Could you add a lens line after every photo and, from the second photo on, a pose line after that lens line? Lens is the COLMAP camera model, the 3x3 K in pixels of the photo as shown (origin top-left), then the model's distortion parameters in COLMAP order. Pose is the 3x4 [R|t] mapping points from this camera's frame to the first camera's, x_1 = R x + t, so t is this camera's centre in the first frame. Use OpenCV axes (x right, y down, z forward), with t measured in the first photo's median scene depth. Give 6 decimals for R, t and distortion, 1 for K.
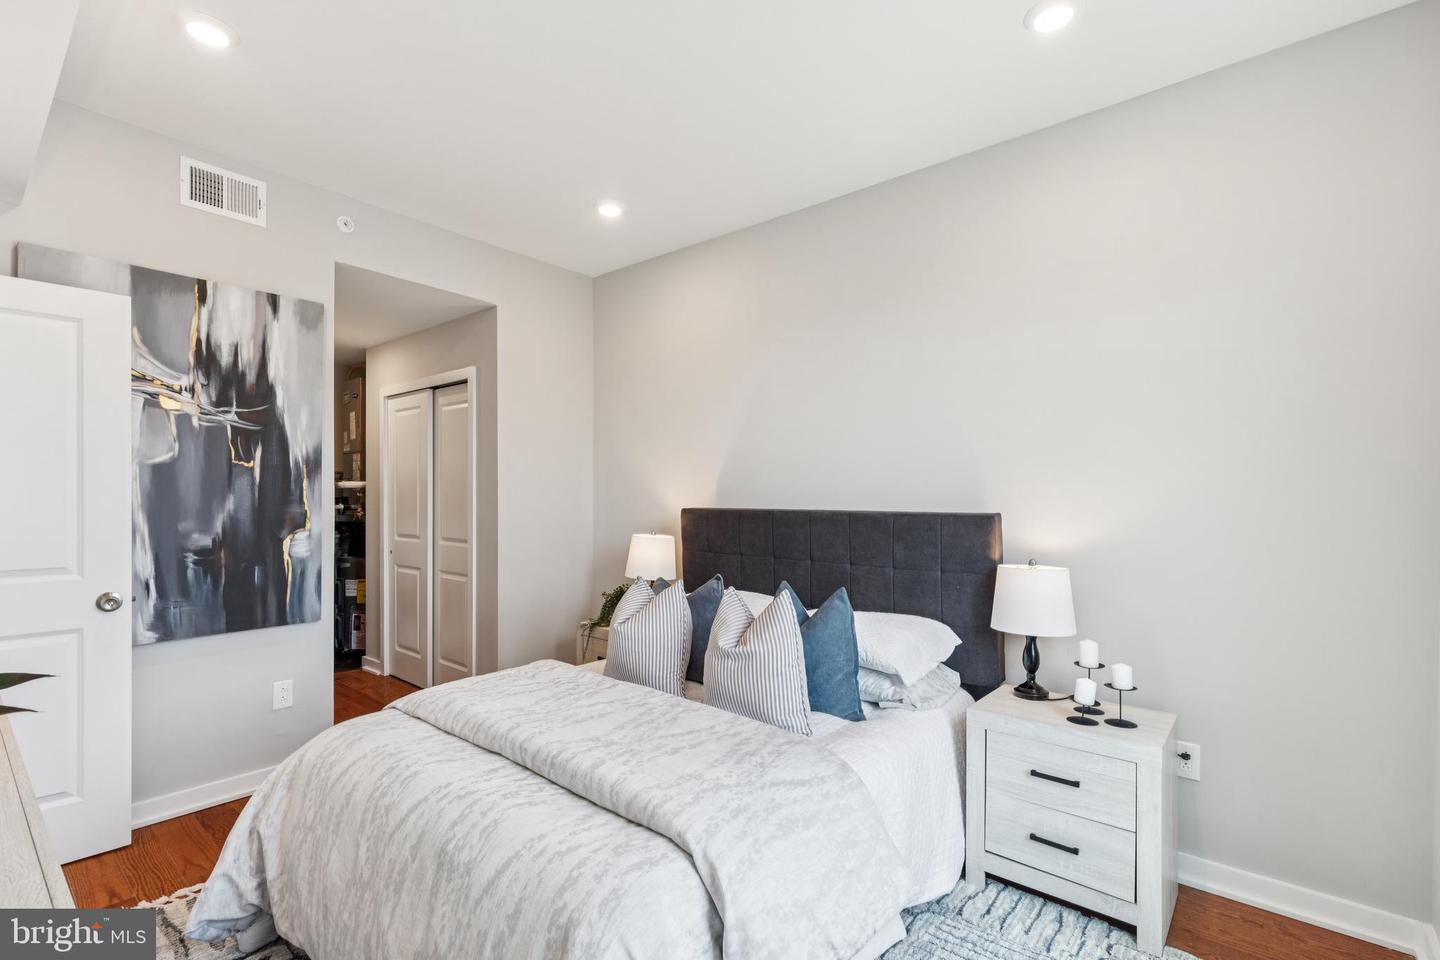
lens RADIAL K [[657.2, 0, 713.5], [0, 657.2, 485.4], [0, 0, 1]] dist [0.003725, -0.000160]
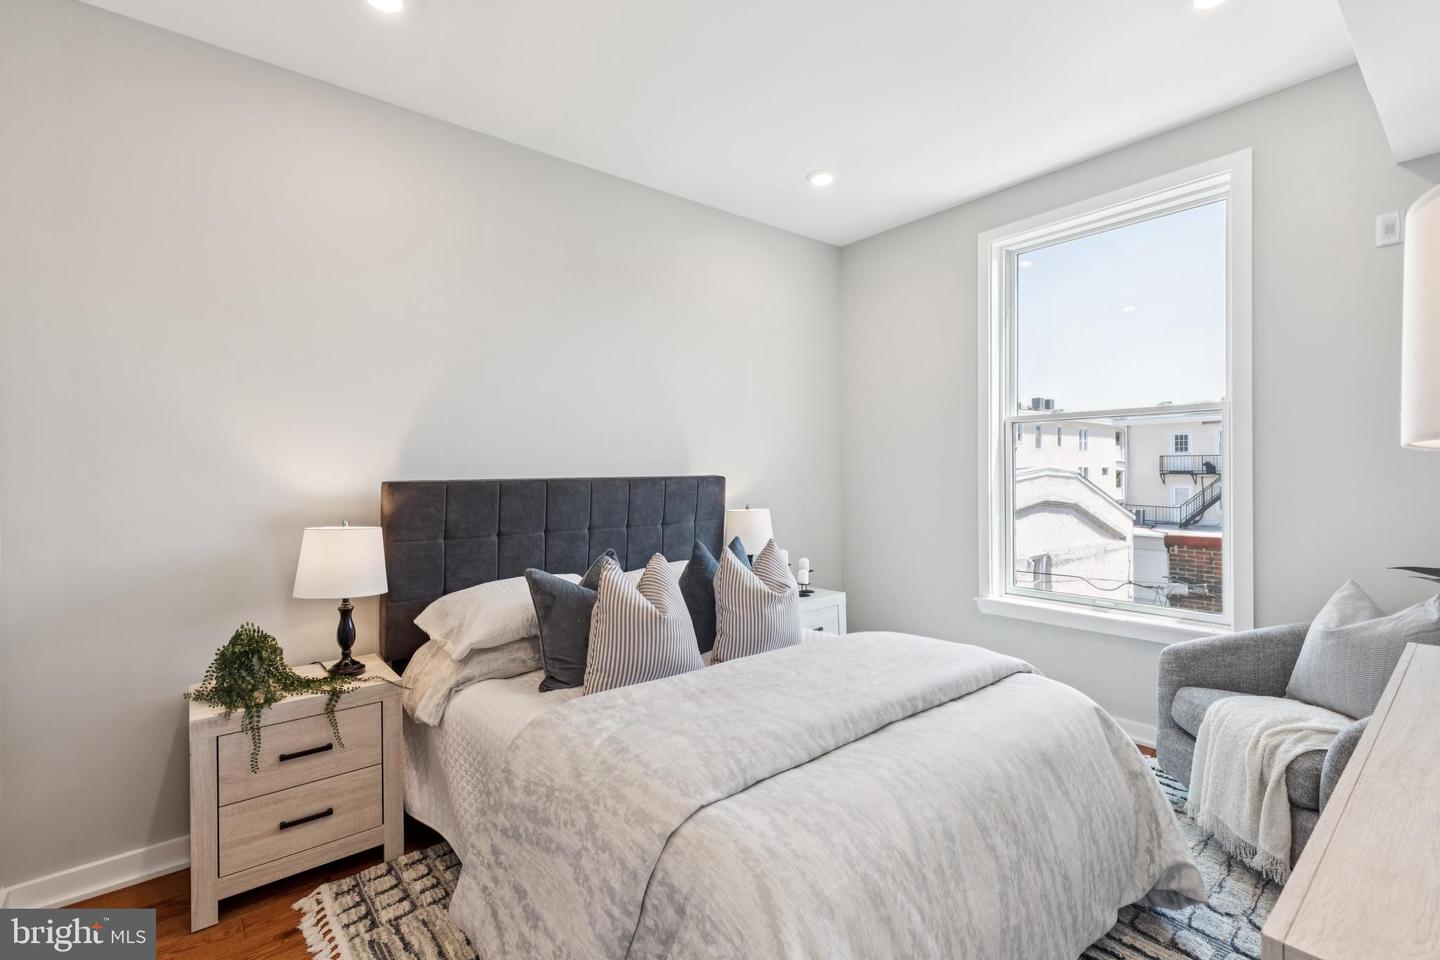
lens RADIAL K [[619.2, 0, 714.8], [0, 619.2, 469.5], [0, 0, 1]] dist [0.000863, 0.000036]
pose [[0.190432, -0.007568, 0.981671, -0.779364], [-0.014266, 0.999843, 0.010476, 0.012931], [-0.981597, -0.016000, 0.190295, 0.659272]]
